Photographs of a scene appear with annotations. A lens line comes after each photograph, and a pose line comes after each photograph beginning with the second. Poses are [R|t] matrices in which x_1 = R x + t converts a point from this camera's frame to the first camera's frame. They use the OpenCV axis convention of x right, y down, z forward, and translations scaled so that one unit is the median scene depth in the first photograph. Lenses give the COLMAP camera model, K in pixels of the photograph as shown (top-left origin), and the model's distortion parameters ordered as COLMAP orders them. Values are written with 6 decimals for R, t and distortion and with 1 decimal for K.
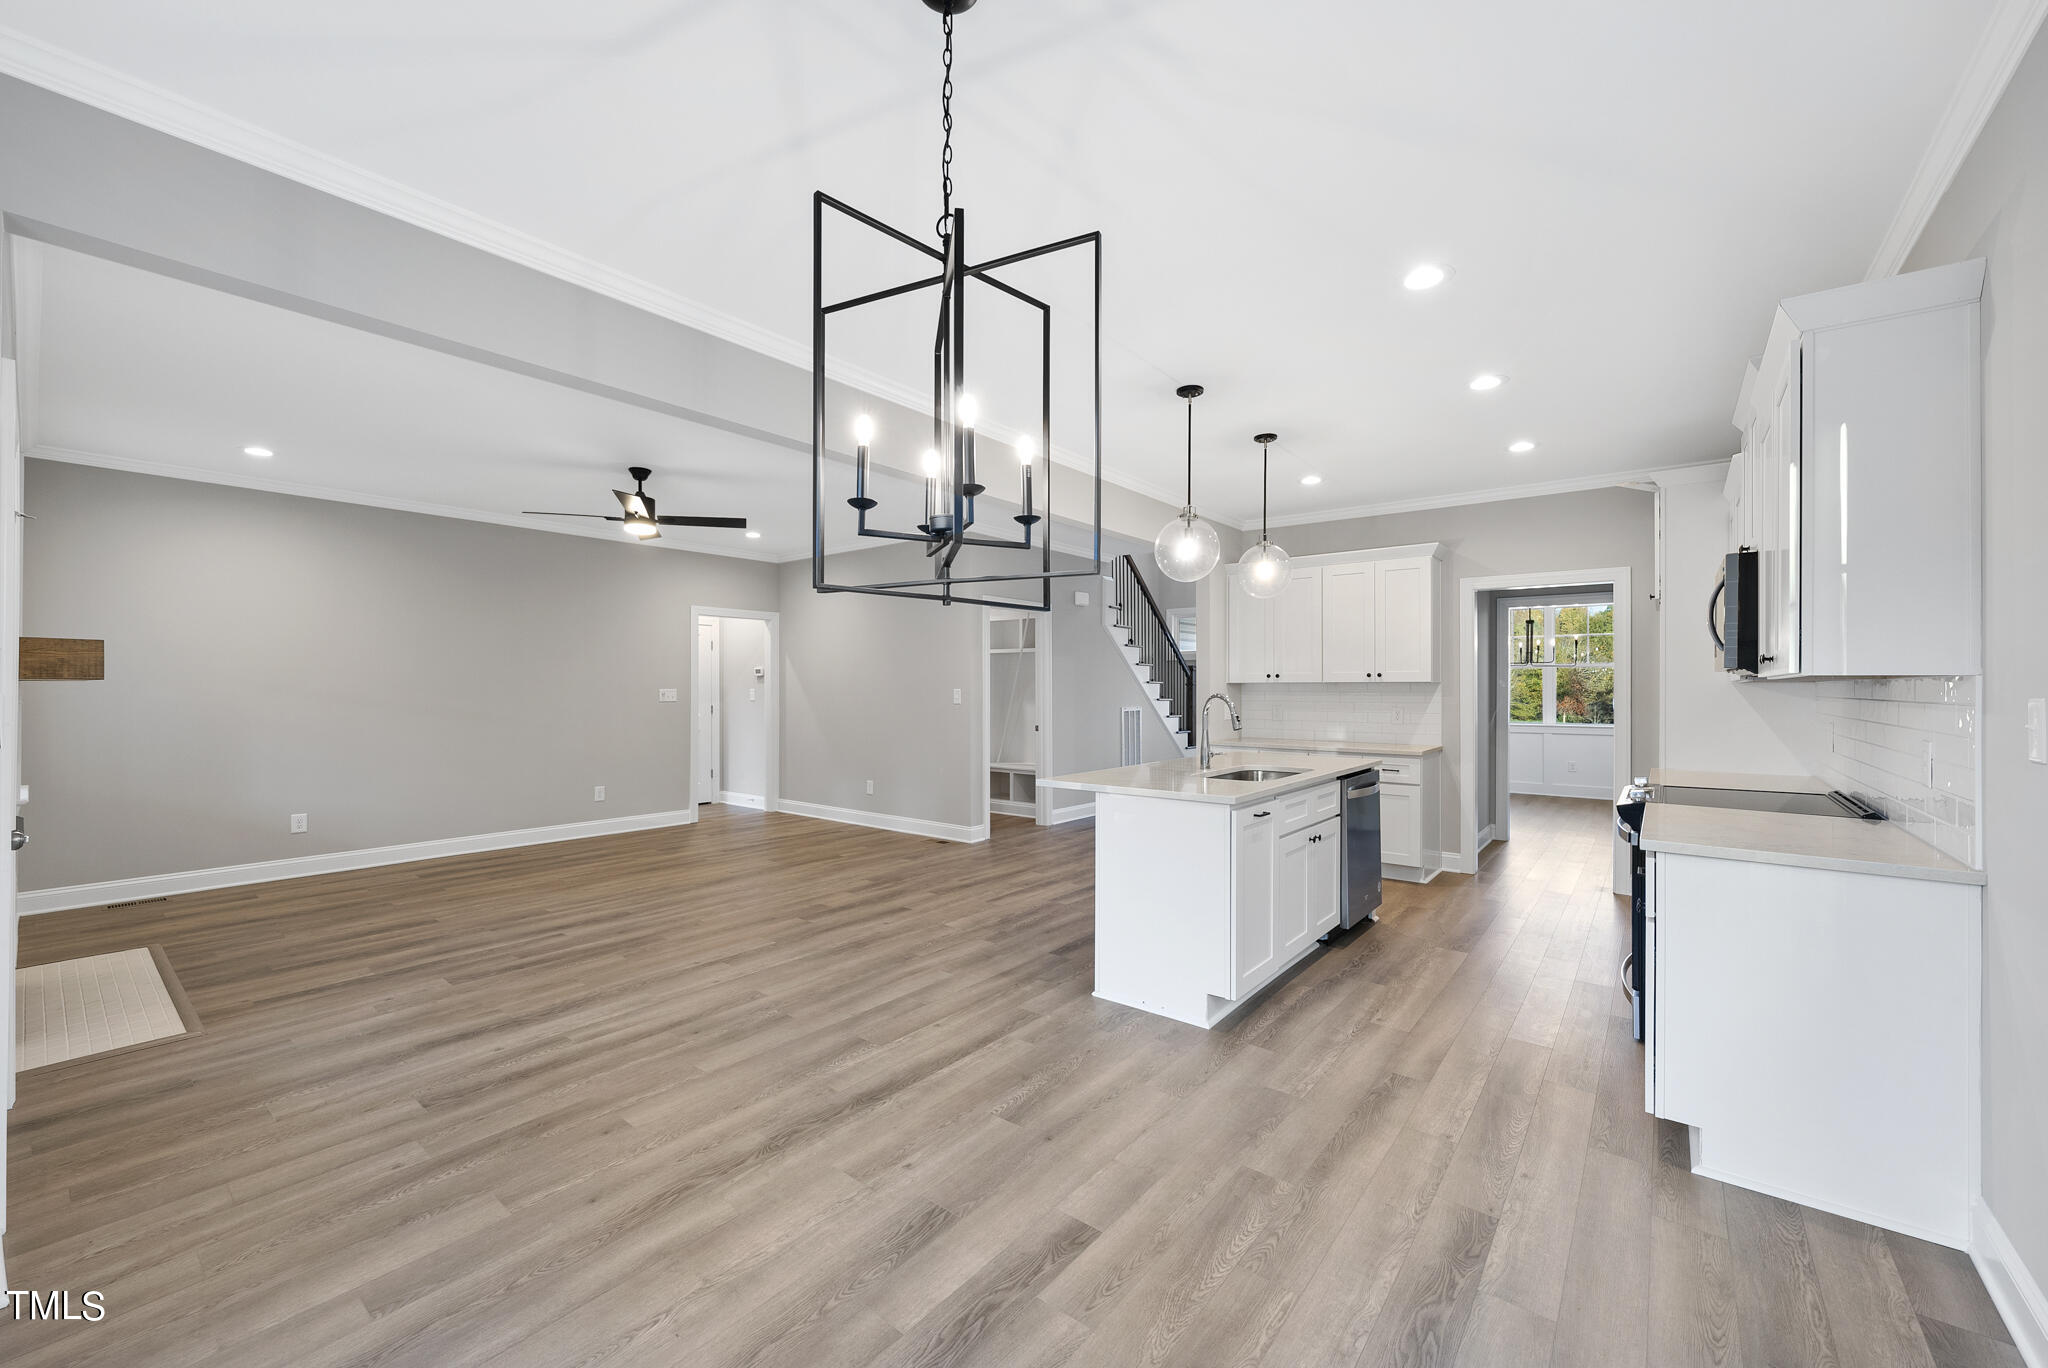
lens RADIAL K [[796.7, 0, 1023.8], [0, 796.7, 683.9], [0, 0, 1]] dist [0.001071, 0.000076]
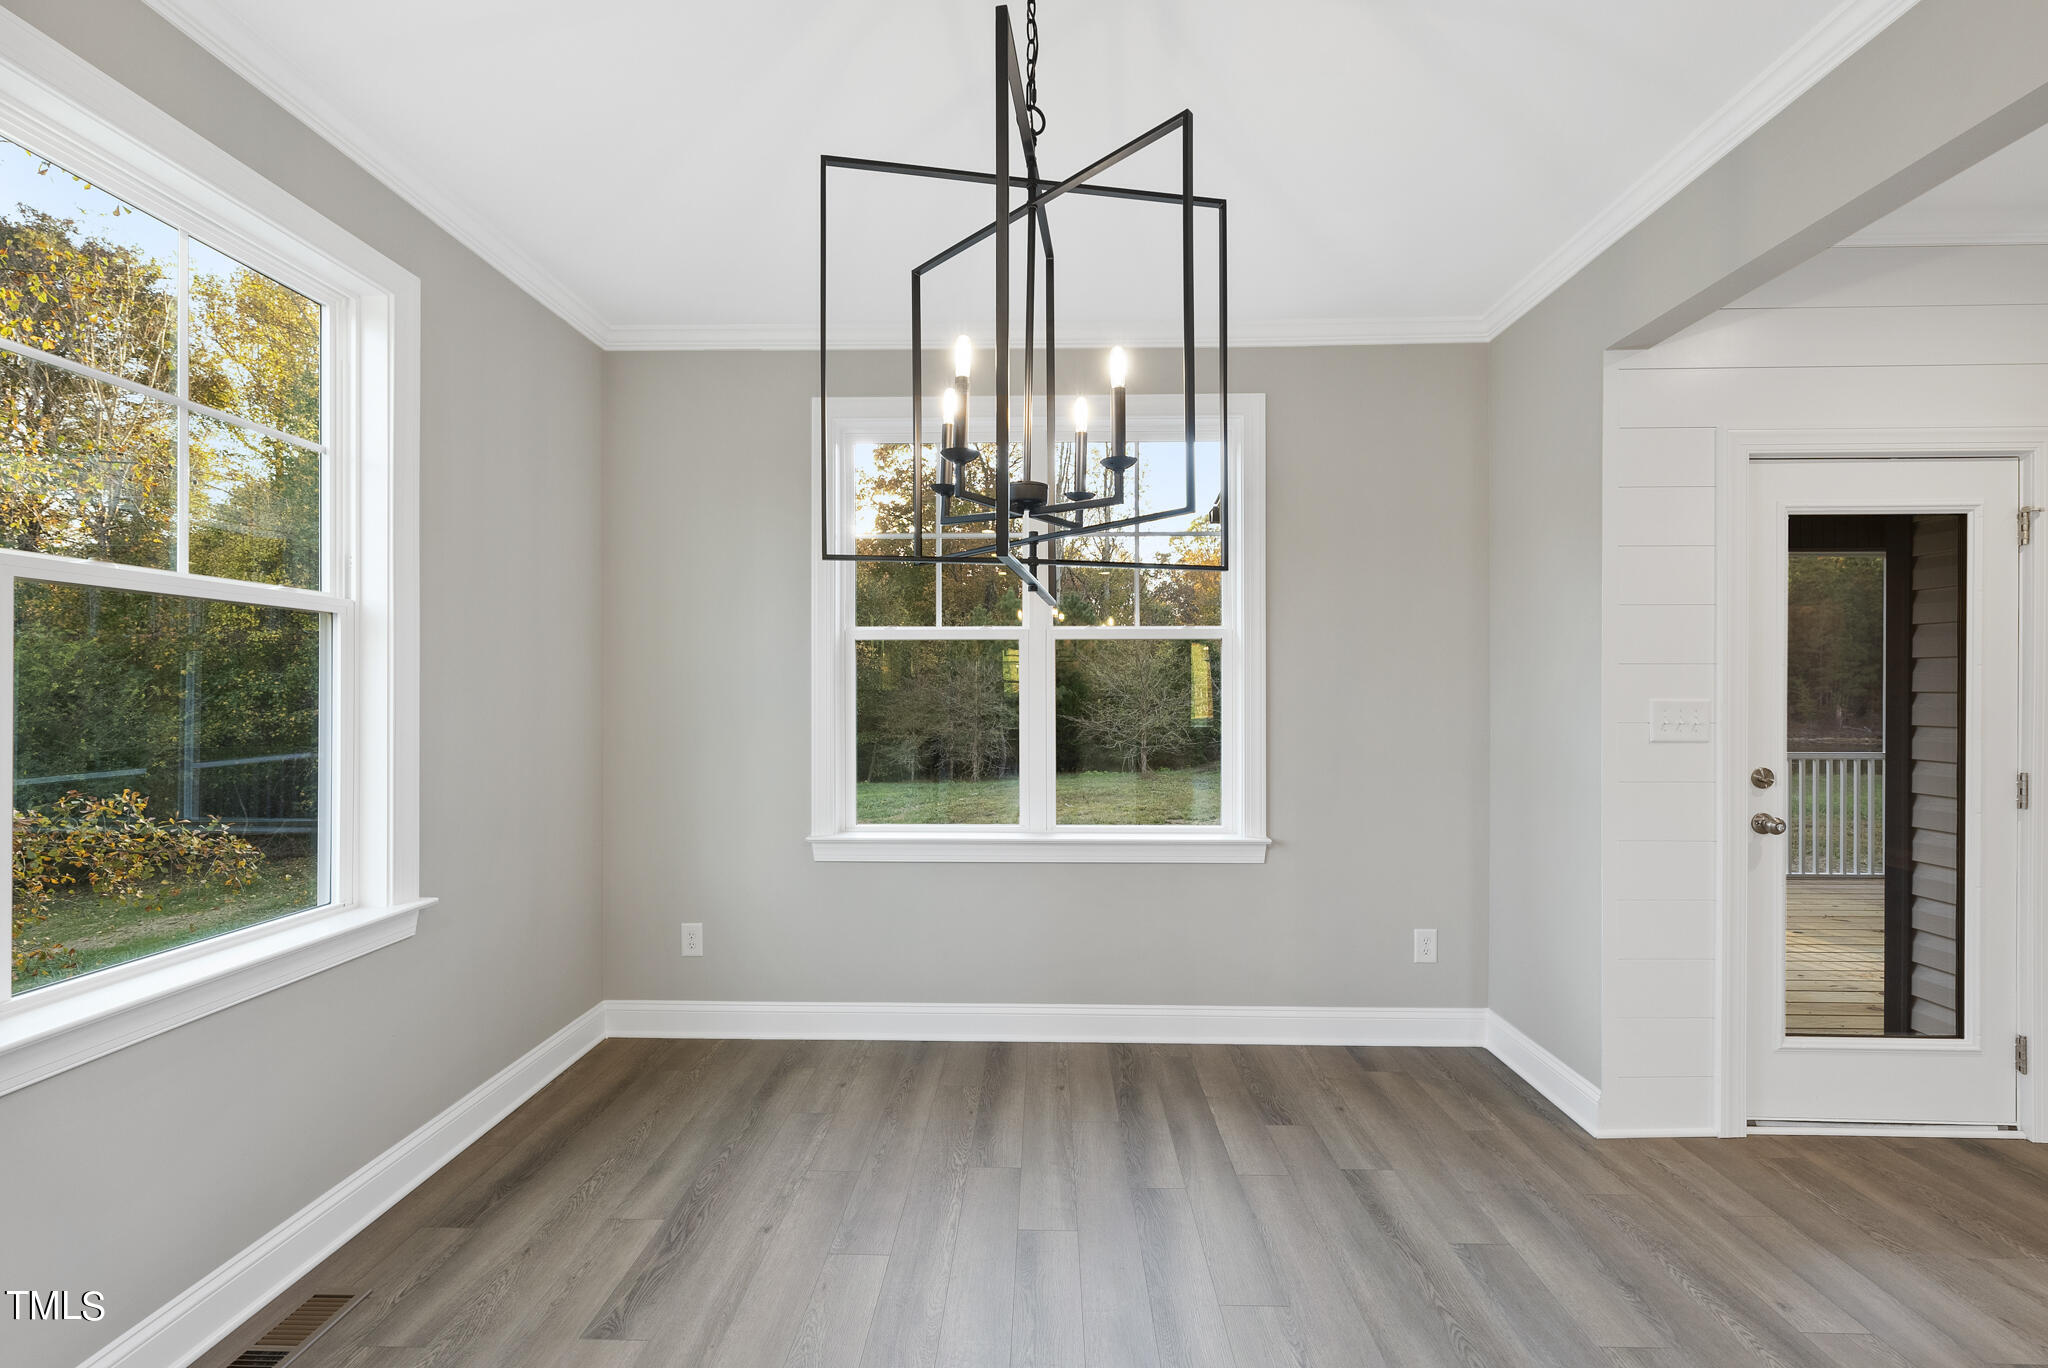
lens RADIAL K [[815.7, 0, 1030.4], [0, 815.7, 687.1], [0, 0, 1]] dist [0.000416, -0.000110]
pose [[-0.792715, -0.004265, -0.609578, 0.156936], [0.000958, 0.999966, -0.008242, 0.001503], [0.609592, -0.007117, -0.792683, 0.635754]]
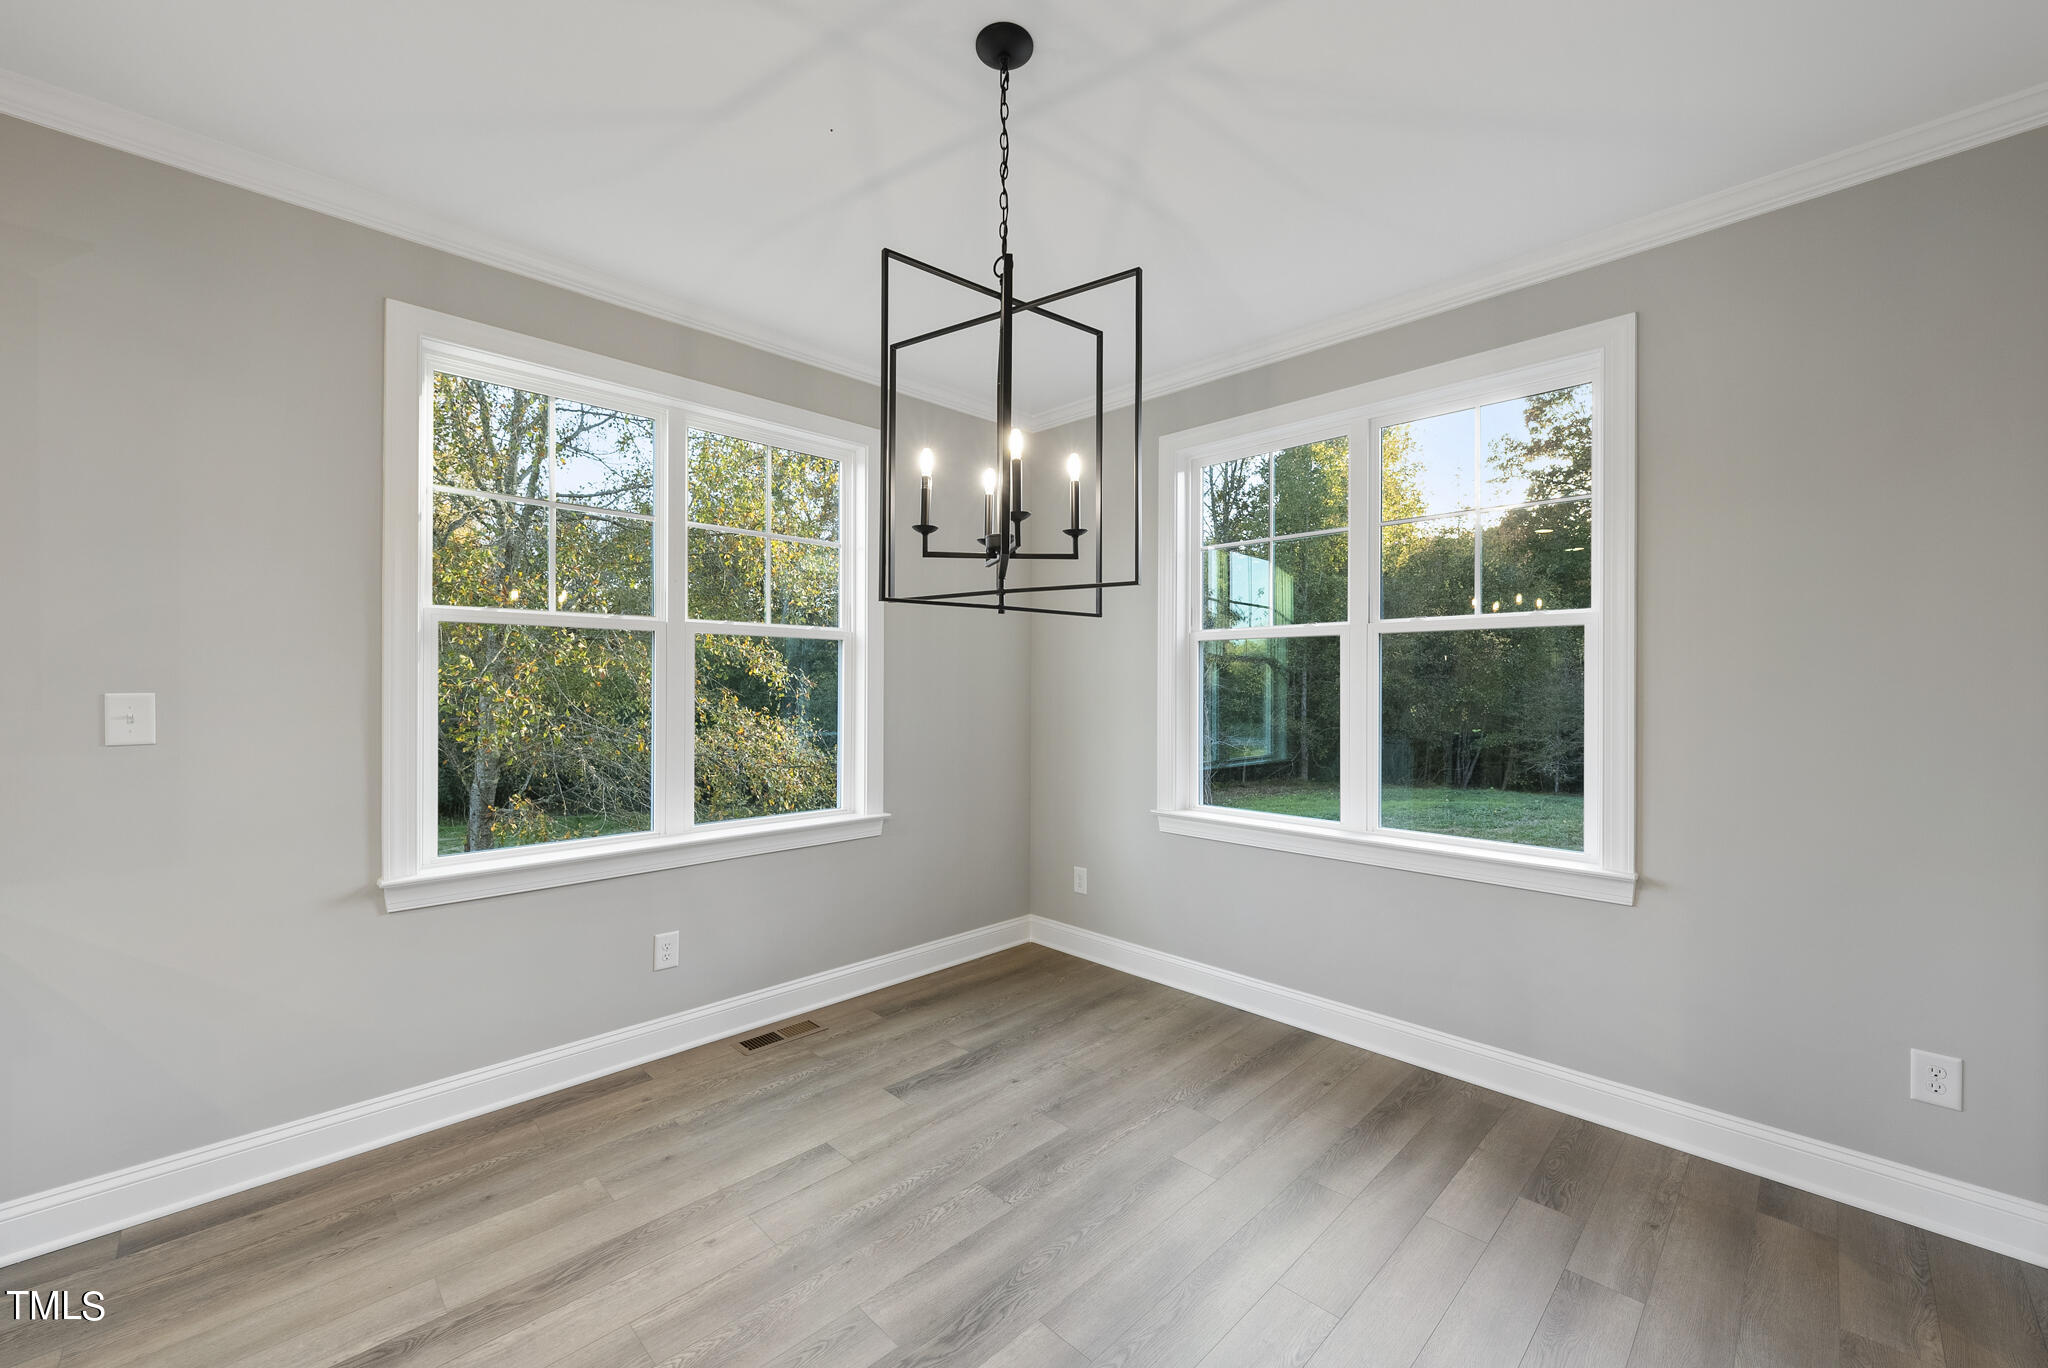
lens RADIAL K [[811.4, 0, 1025.6], [0, 811.4, 682.3], [0, 0, 1]] dist [0.001243, 0.000064]
pose [[-0.994002, -0.004629, 0.109261, -0.097070], [-0.005347, 0.999966, -0.006283, -0.000052], [-0.109228, -0.006830, -0.993993, 0.811100]]
